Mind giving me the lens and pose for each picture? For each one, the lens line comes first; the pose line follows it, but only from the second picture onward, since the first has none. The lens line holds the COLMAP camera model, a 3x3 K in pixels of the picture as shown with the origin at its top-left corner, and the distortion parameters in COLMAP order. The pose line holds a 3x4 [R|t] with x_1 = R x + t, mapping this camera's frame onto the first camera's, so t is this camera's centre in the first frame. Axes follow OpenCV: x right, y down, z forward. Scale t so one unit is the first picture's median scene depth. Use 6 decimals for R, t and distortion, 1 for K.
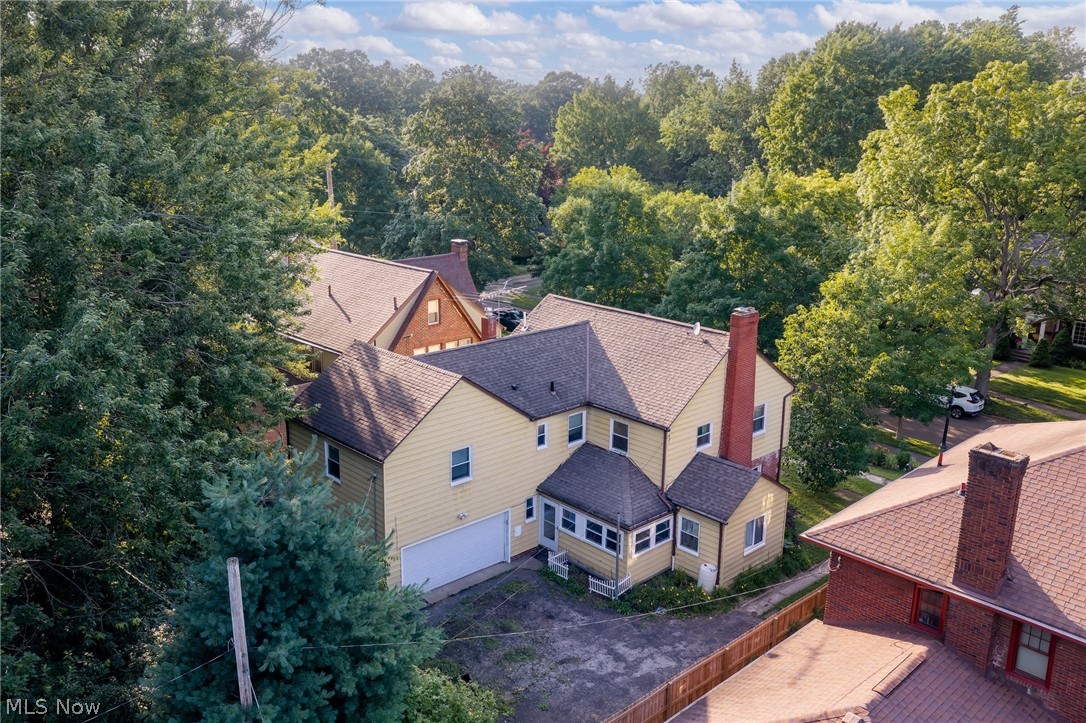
lens RADIAL K [[905.9, 0, 522.0], [0, 905.9, 322.7], [0, 0, 1]] dist [0.035380, -0.082851]
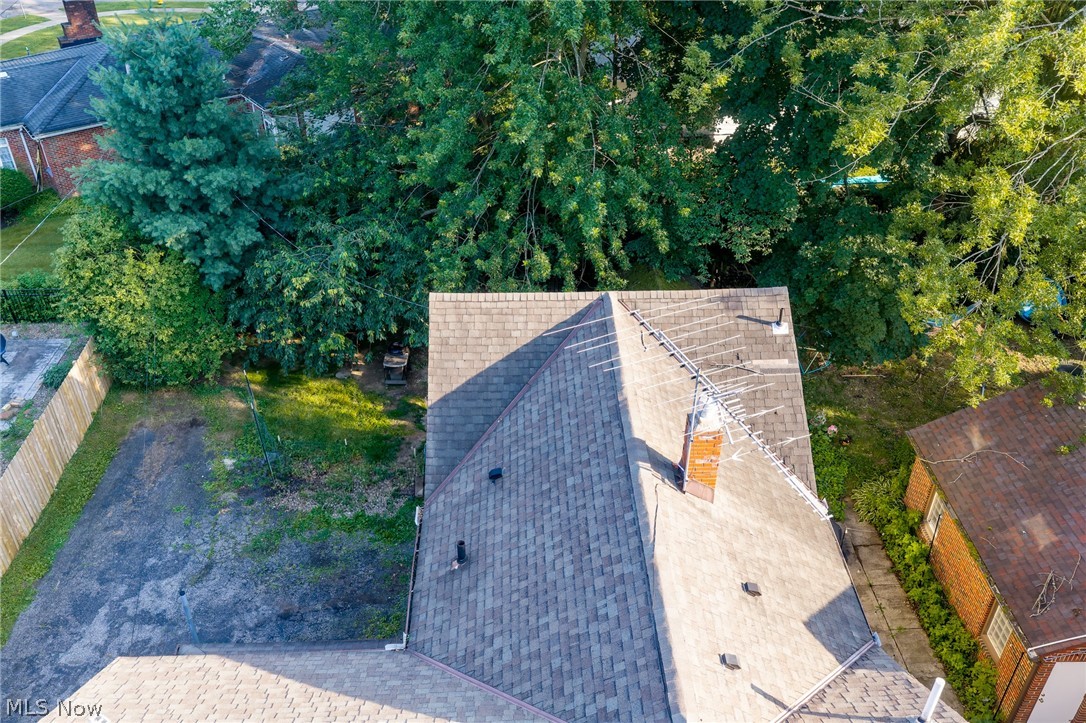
lens RADIAL K [[915.1, 0, 532.8], [0, 915.1, 345.2], [0, 0, 1]] dist [0.004752, -0.001268]
pose [[-0.647914, 0.431502, -0.627705, 0.216048], [-0.164547, 0.725324, 0.668453, -0.253330], [0.743728, 0.536388, -0.398945, 1.133655]]
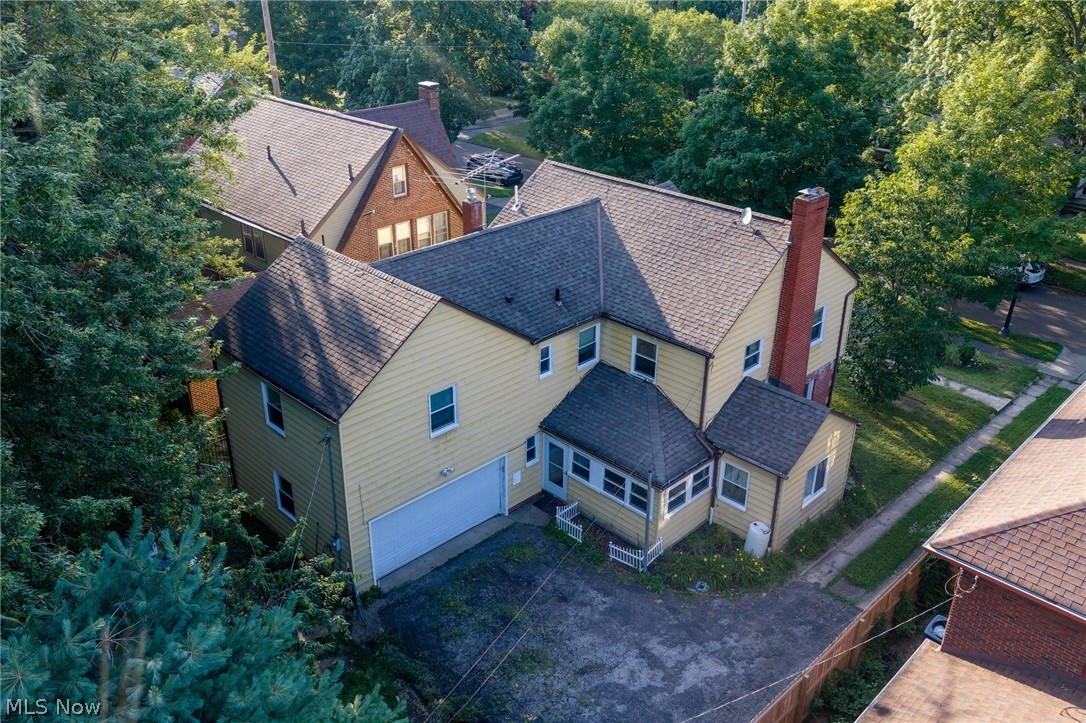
lens RADIAL K [[915.1, 0, 532.8], [0, 915.1, 345.2], [0, 0, 1]] dist [0.004752, -0.001268]
pose [[0.999157, -0.021242, 0.035136, -0.016207], [0.013282, 0.976975, 0.212942, -0.054721], [-0.038850, -0.212295, 0.976433, 0.237510]]
